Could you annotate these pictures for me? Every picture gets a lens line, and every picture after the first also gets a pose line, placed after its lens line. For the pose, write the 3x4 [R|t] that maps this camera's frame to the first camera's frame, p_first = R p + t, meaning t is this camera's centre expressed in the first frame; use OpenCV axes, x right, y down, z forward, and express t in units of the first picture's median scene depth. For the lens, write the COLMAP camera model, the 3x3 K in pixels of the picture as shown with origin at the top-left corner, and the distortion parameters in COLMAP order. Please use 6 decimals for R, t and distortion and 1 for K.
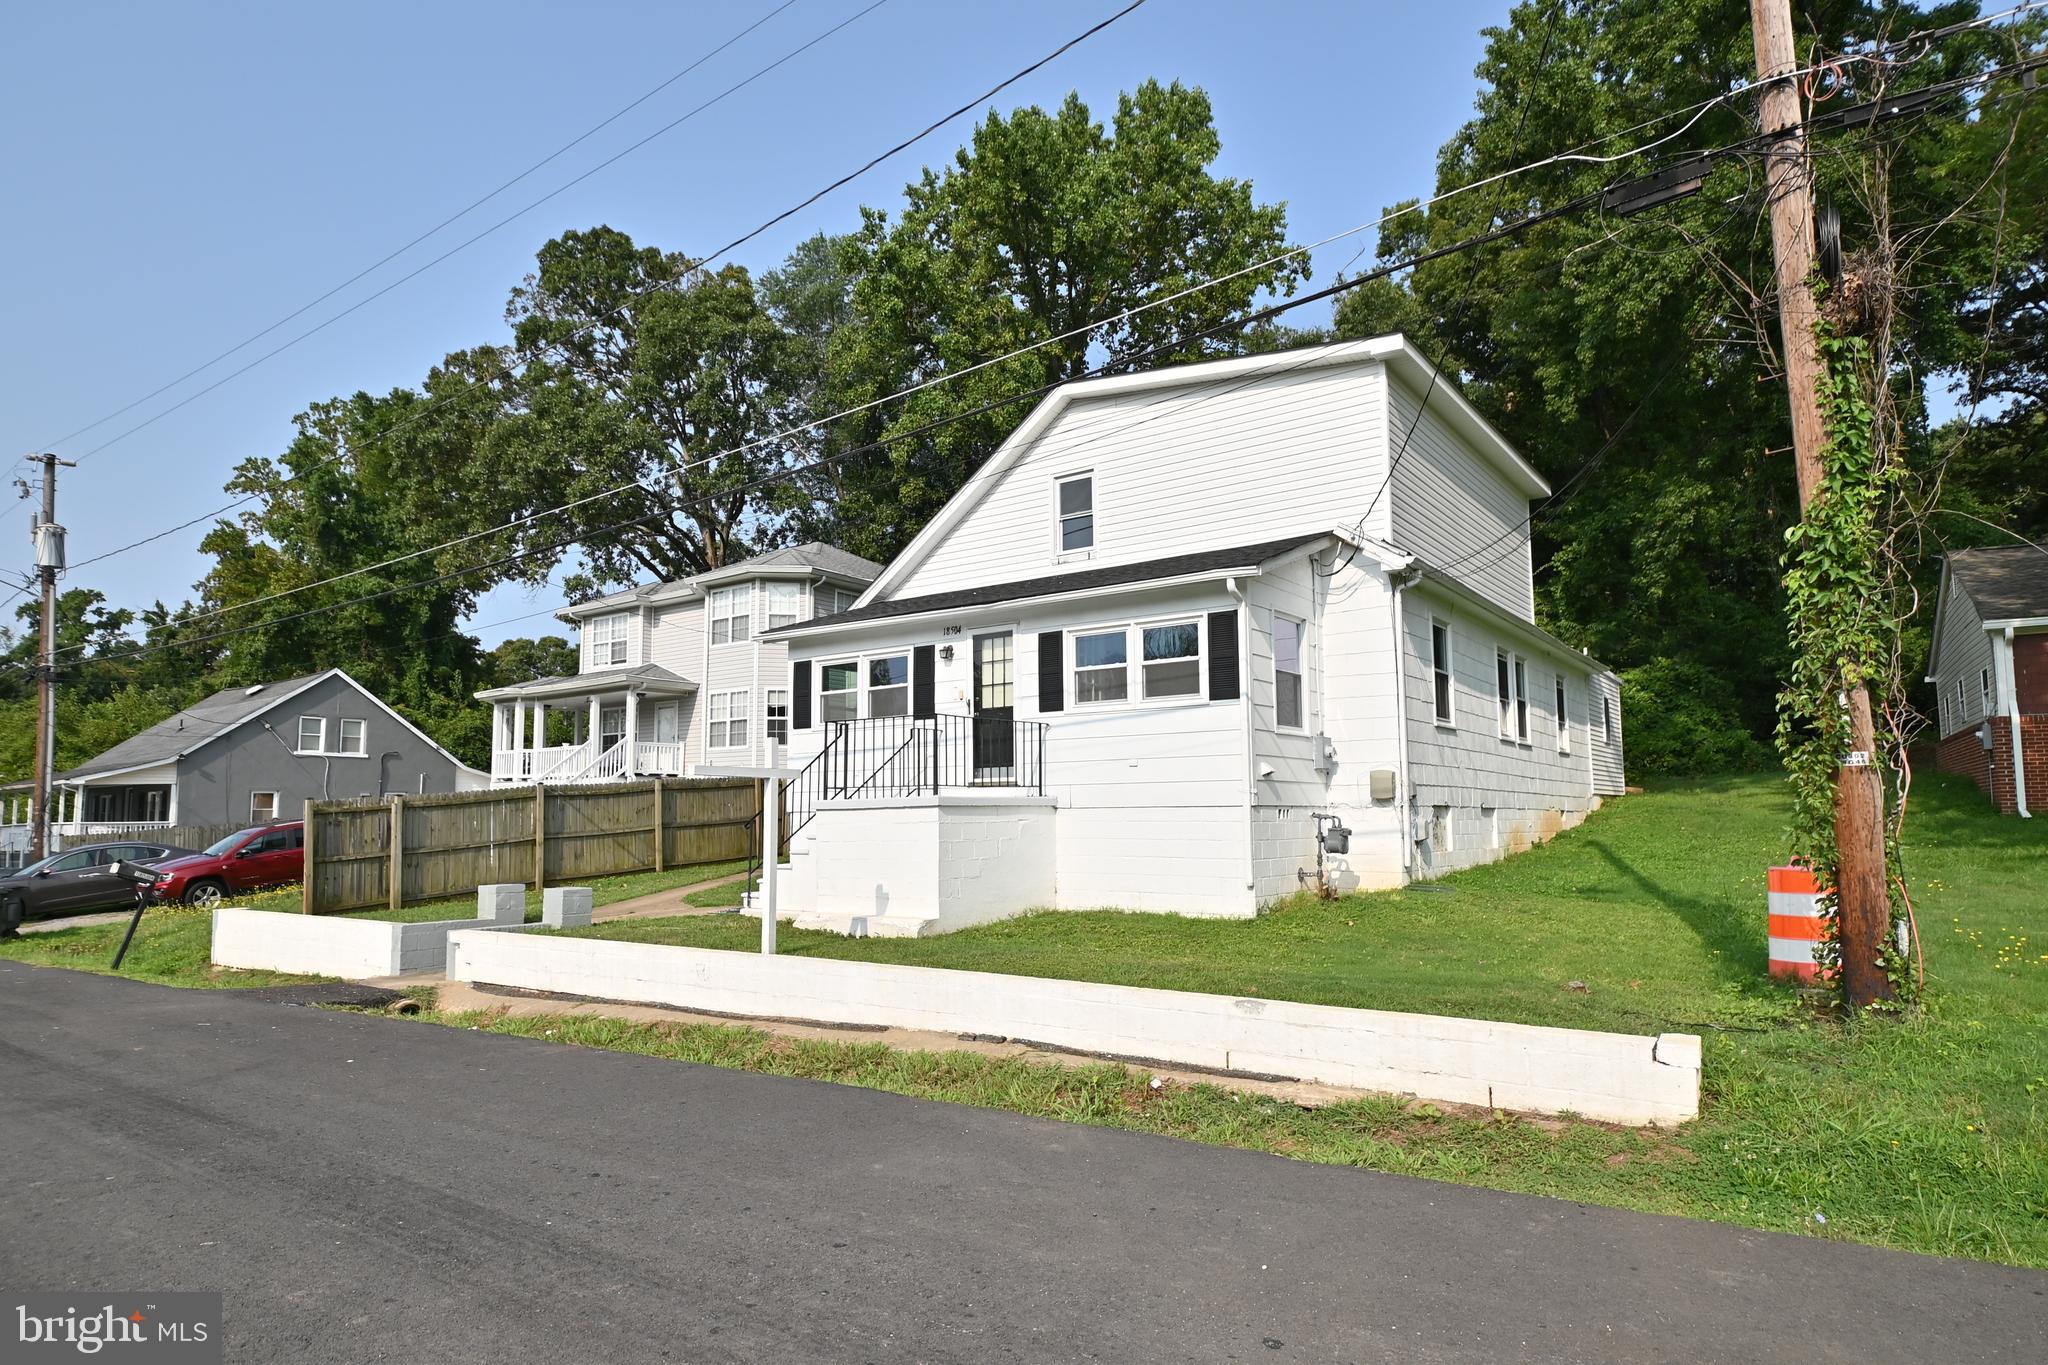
lens RADIAL K [[1146.3, 0, 1024.8], [0, 1146.3, 691.6], [0, 0, 1]] dist [0.009730, -0.017028]
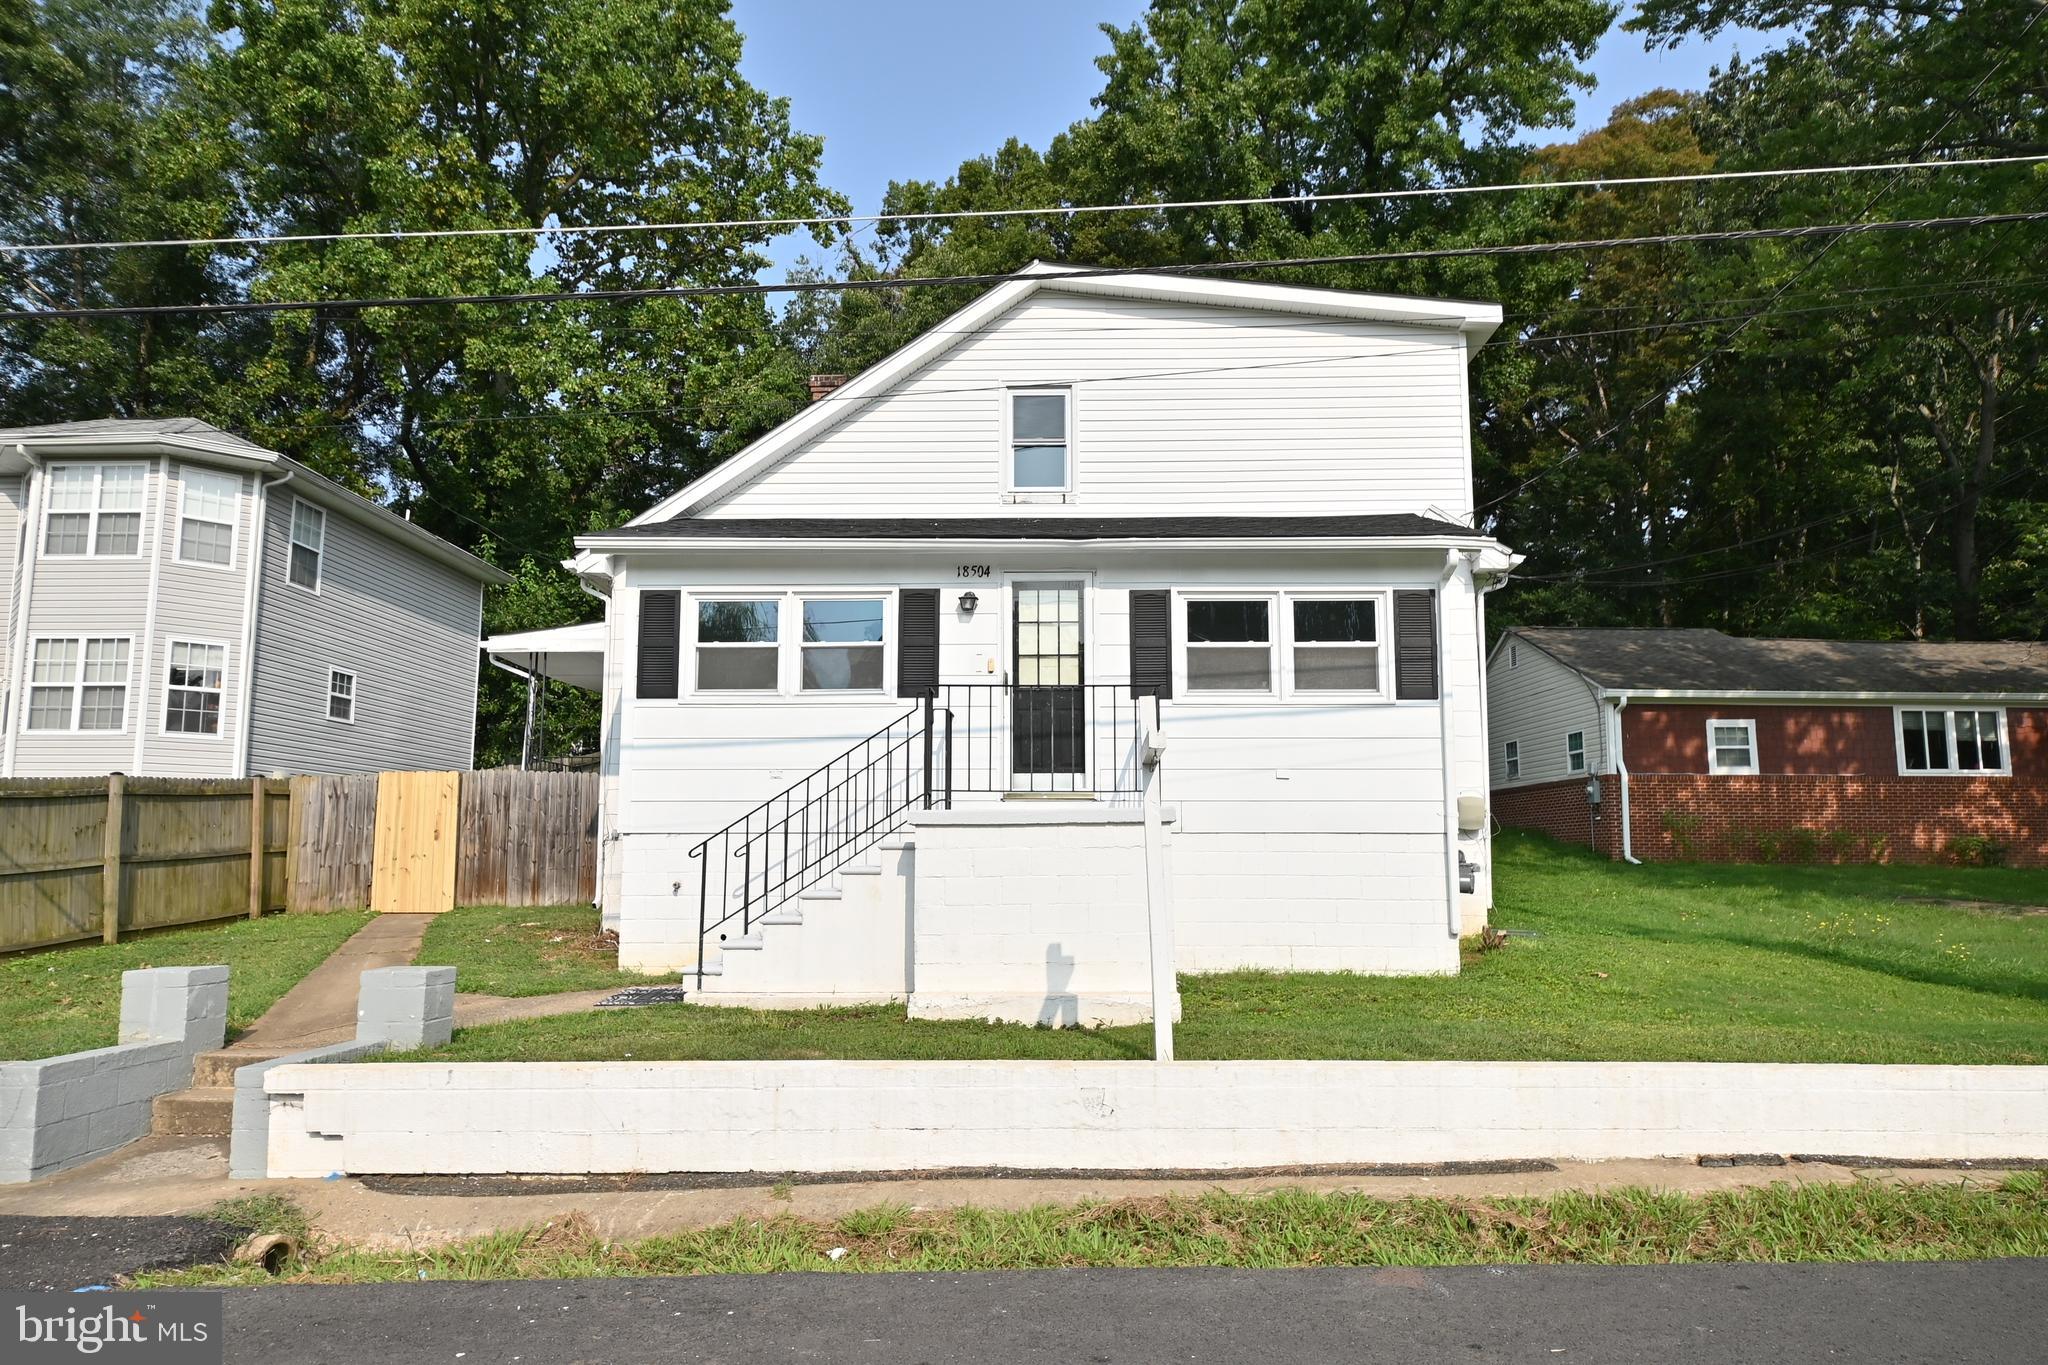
lens RADIAL K [[1311.8, 0, 1023.6], [0, 1311.8, 686.1], [0, 0, 1]] dist [0.010965, -0.001431]
pose [[0.824383, 0.084874, 0.559633, -0.471536], [-0.068368, 0.996386, -0.050401, 0.052576], [-0.561888, 0.003289, 0.827207, 0.335052]]
